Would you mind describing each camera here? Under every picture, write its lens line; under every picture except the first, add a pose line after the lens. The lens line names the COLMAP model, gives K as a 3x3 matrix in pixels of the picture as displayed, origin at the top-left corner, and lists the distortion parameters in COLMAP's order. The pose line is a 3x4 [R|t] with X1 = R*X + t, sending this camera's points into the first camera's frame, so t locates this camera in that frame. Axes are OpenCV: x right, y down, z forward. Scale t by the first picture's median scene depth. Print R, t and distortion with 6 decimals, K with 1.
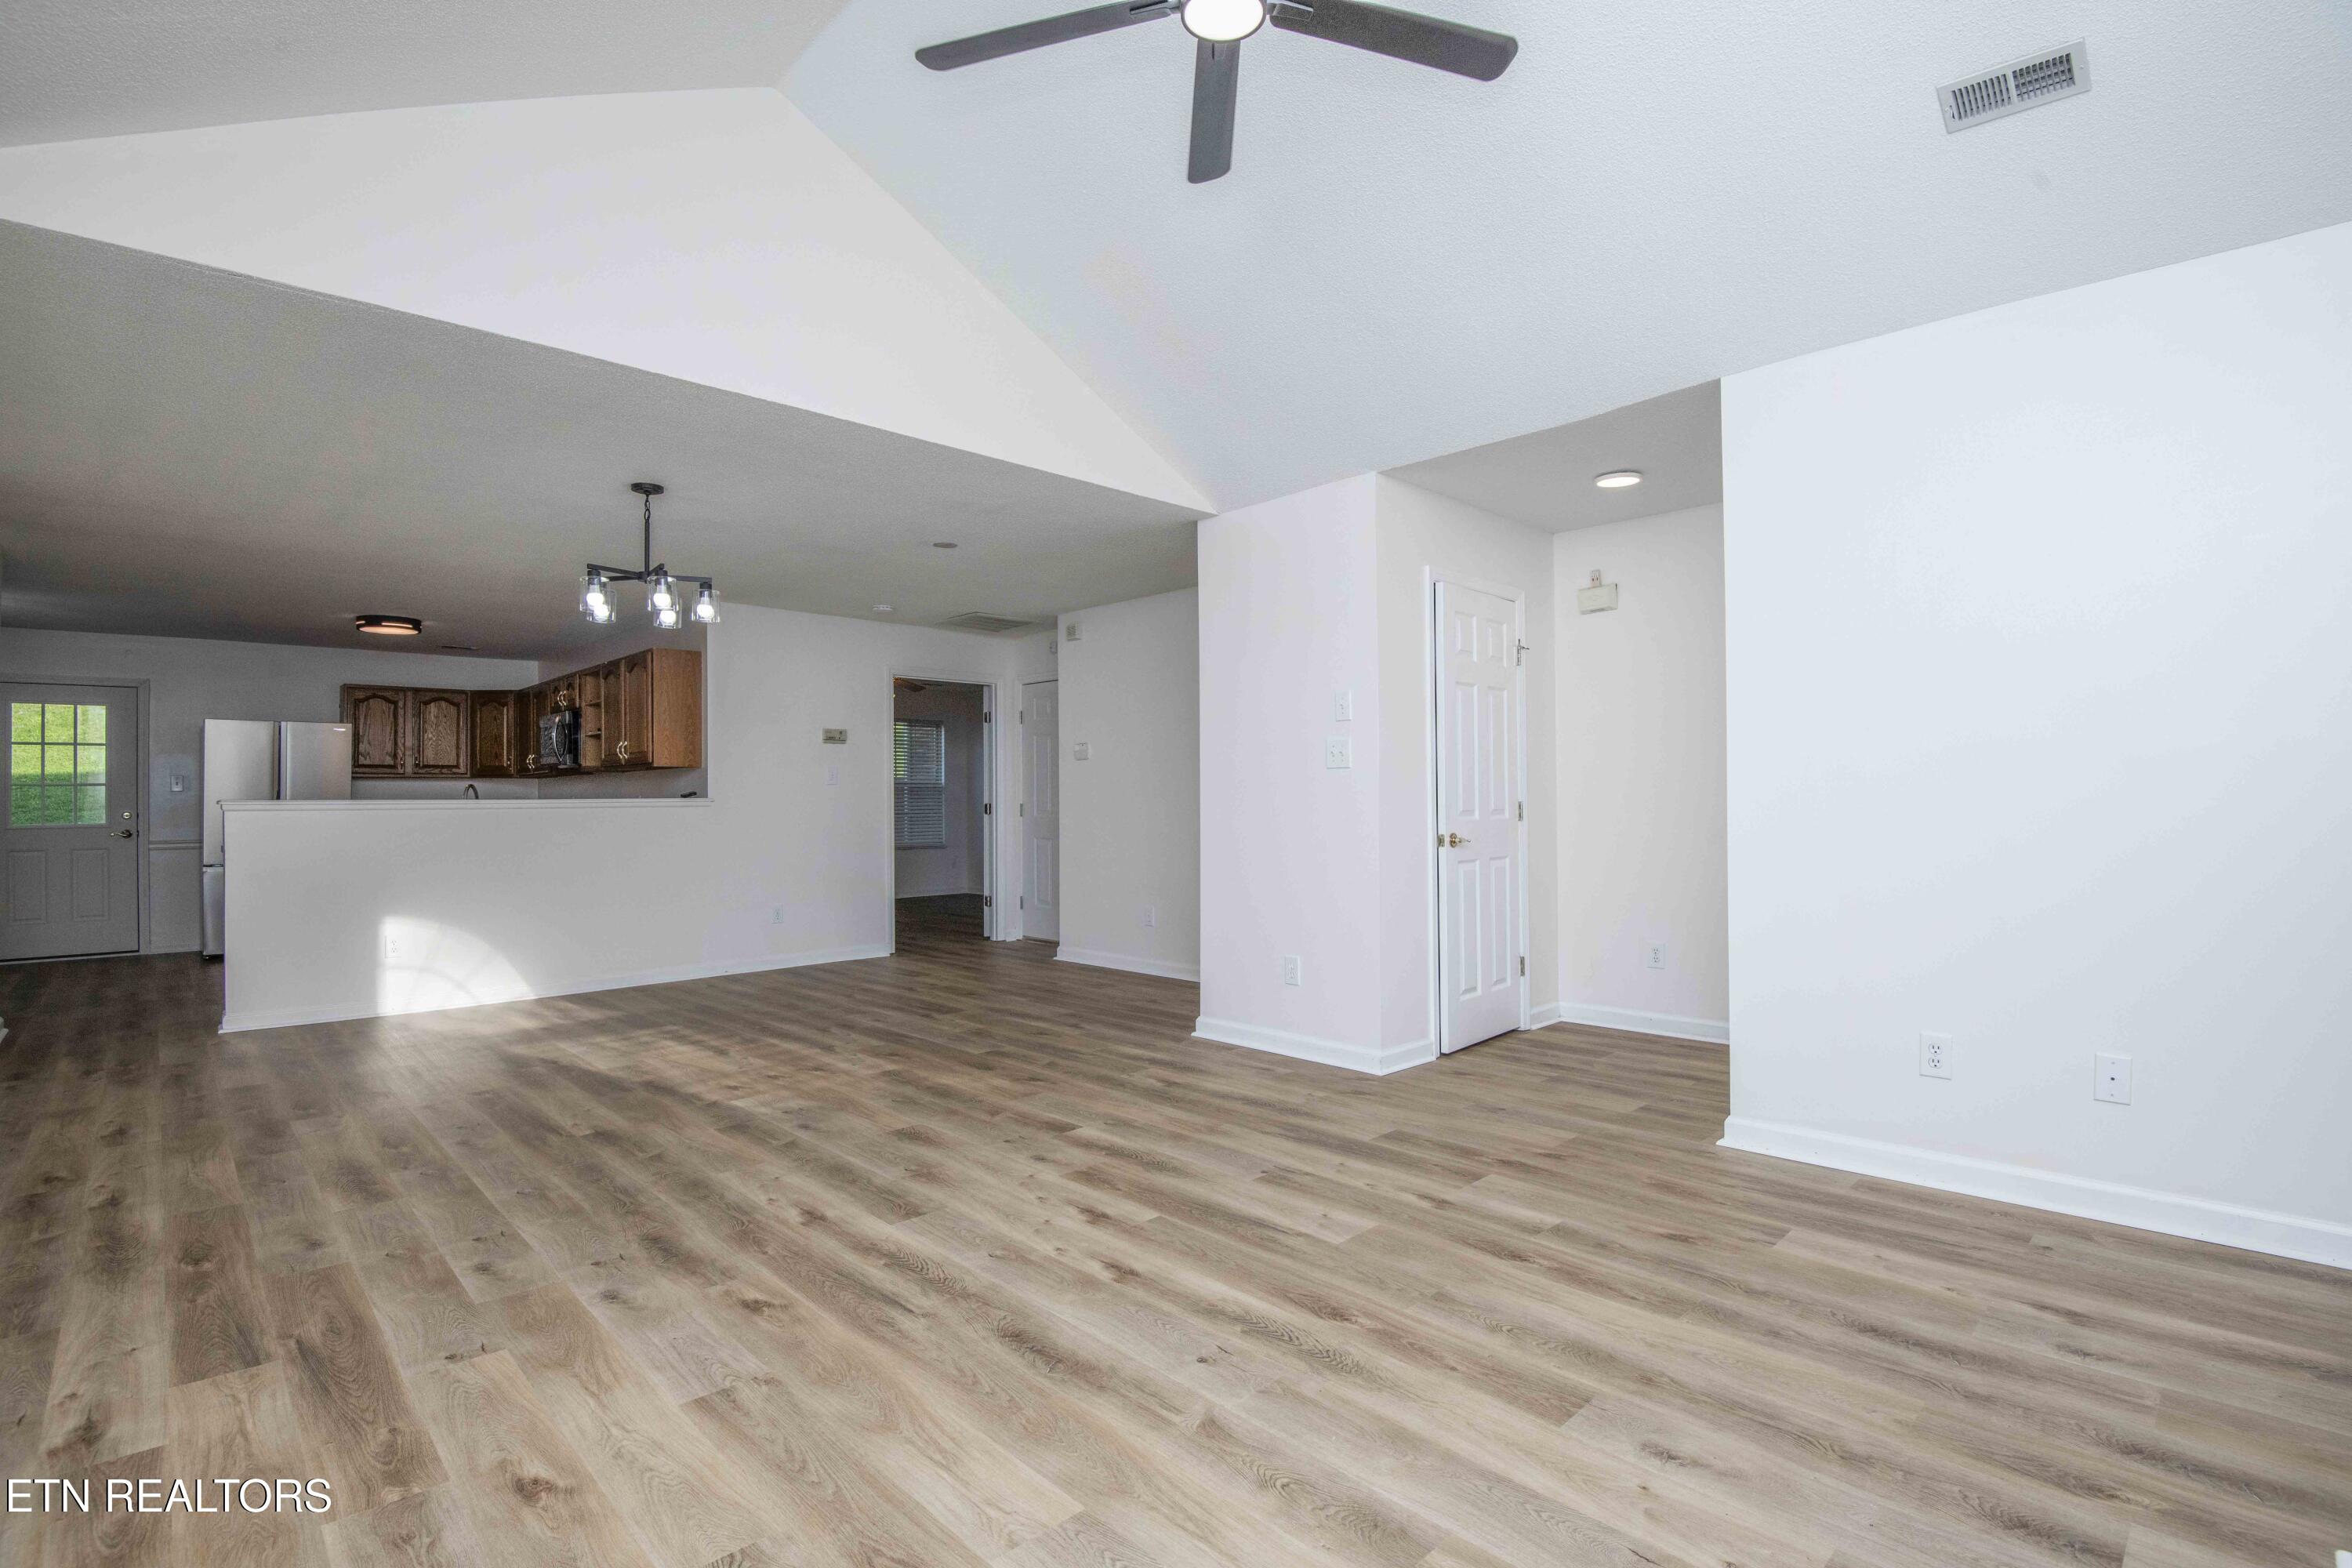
lens RADIAL K [[1084.8, 0, 1184.7], [0, 1084.8, 785.7], [0, 0, 1]] dist [-0.008510, -0.023212]
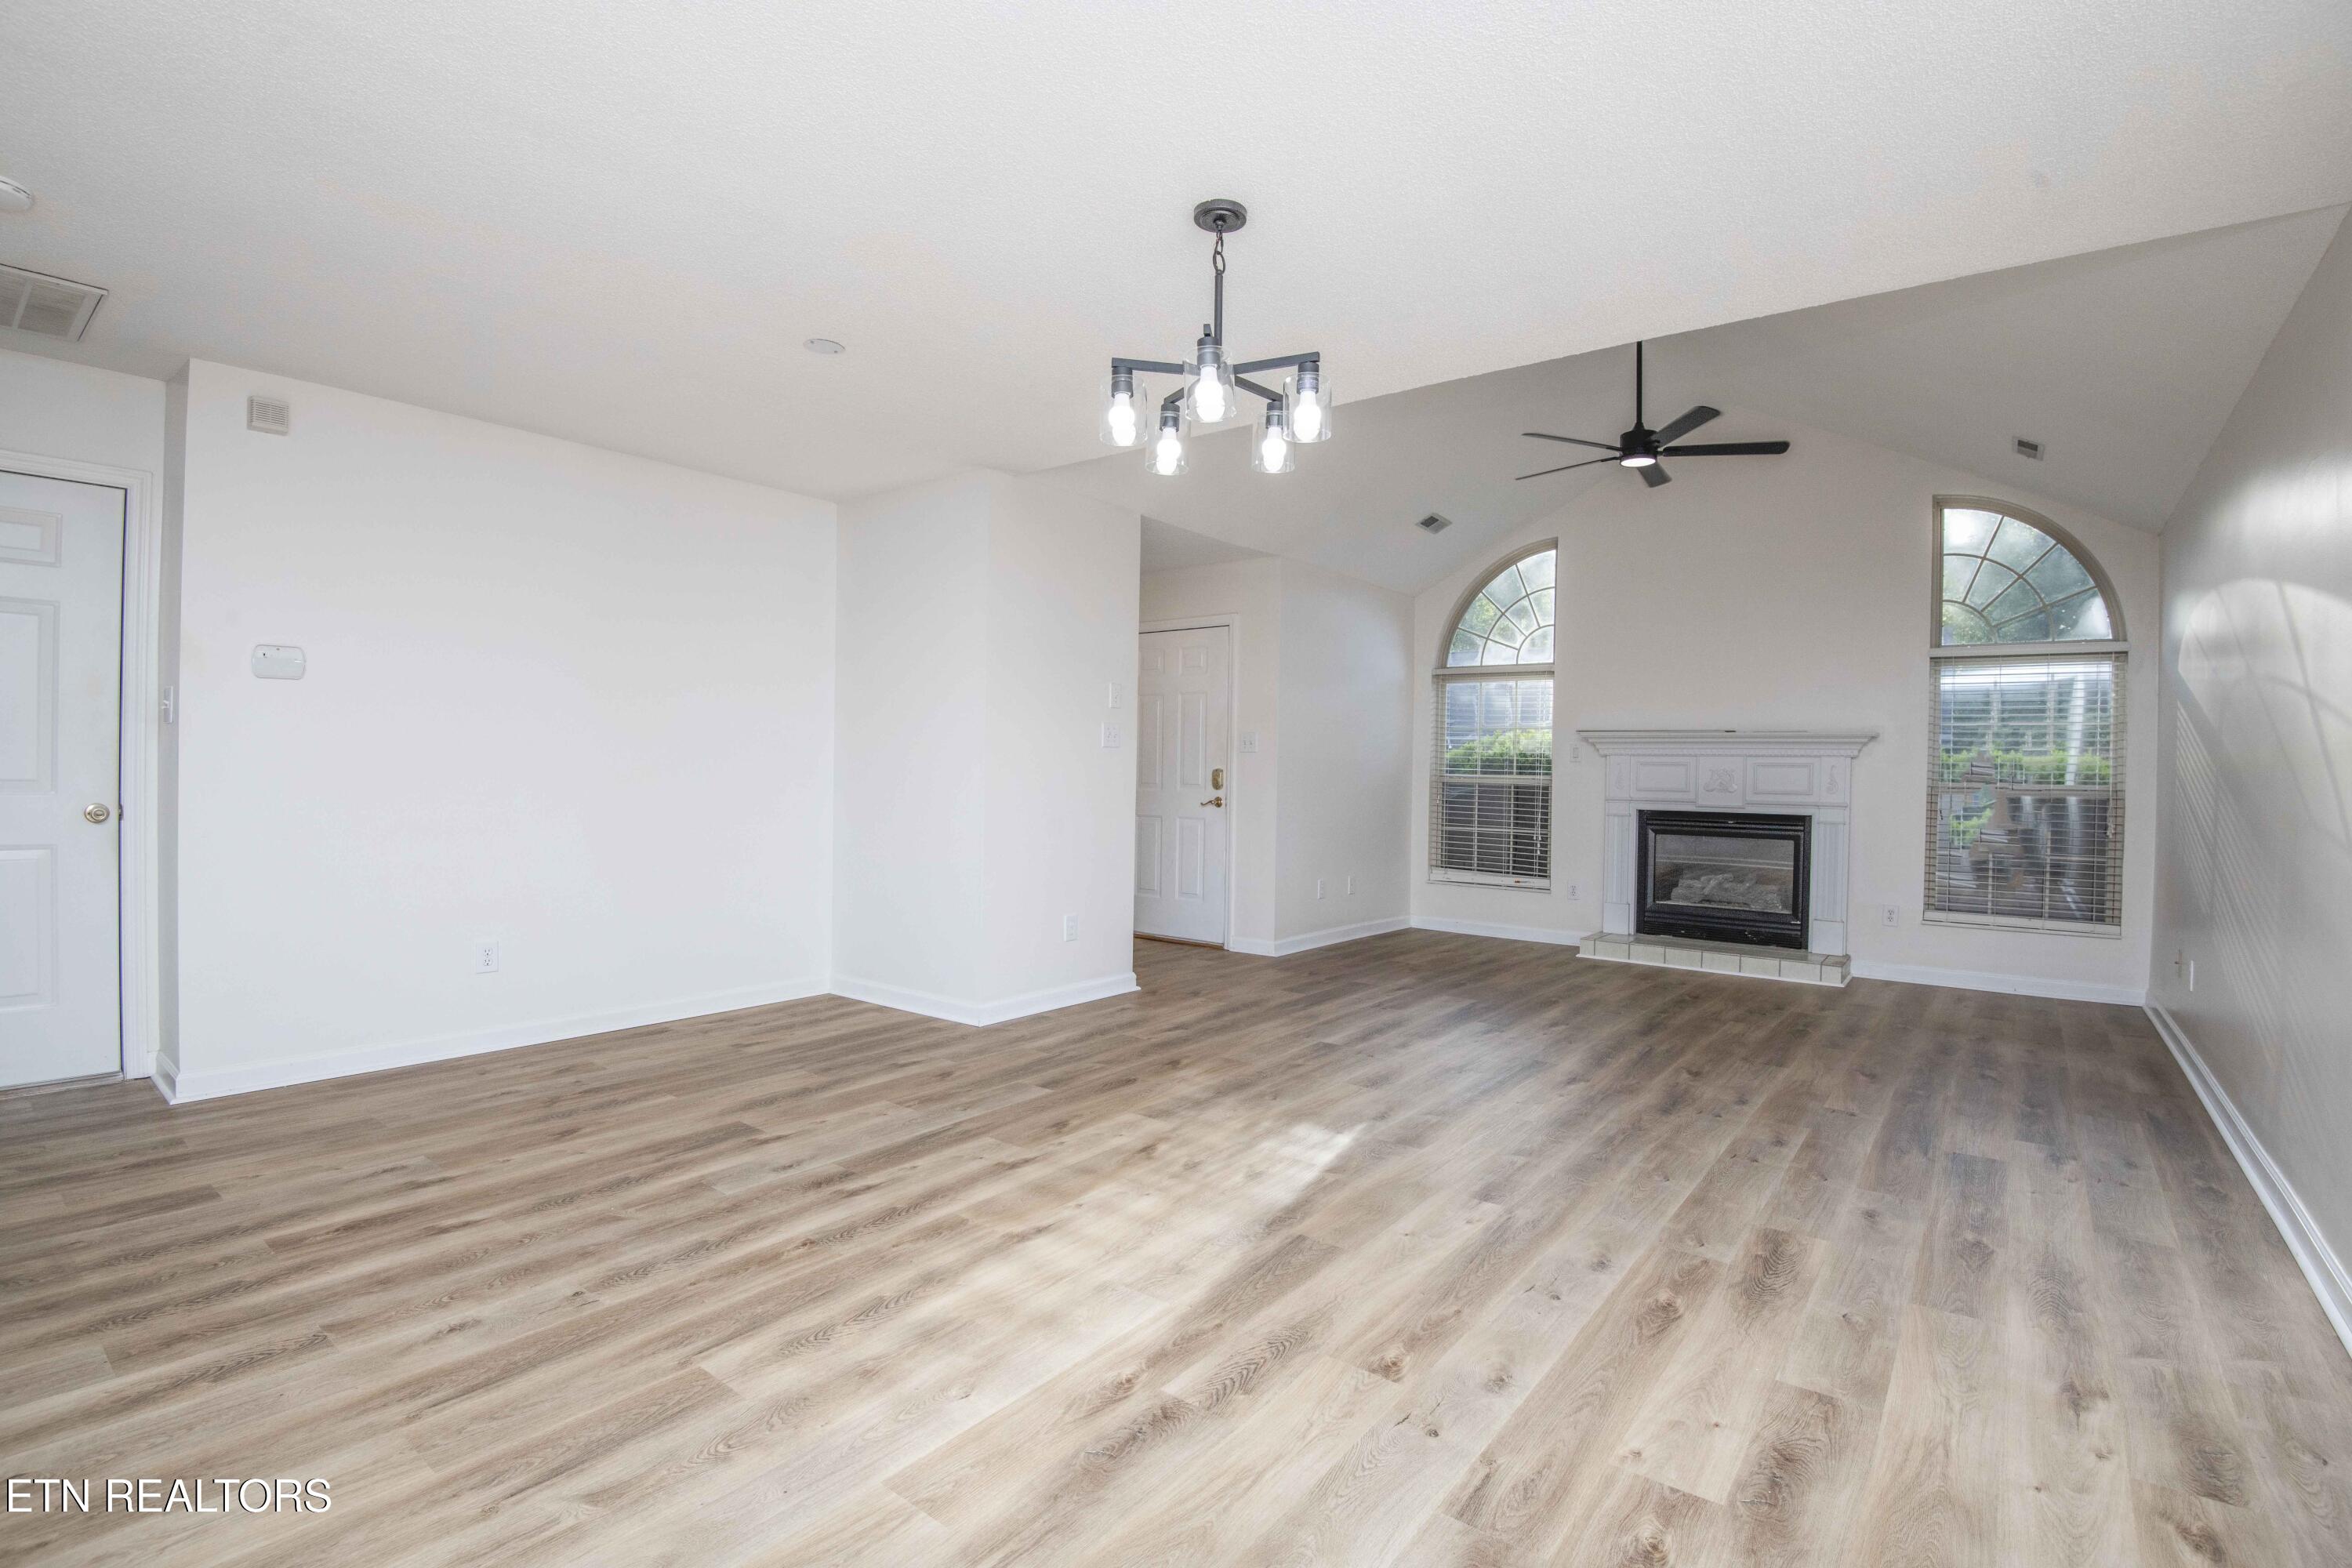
lens RADIAL K [[1081.5, 0, 1185.0], [0, 1081.5, 785.6], [0, 0, 1]] dist [-0.004332, -0.029002]
pose [[-0.137040, -0.006352, 0.990545, -1.308995], [-0.026672, 0.999641, 0.002720, 0.024789], [-0.990206, -0.026047, -0.137160, 1.350219]]
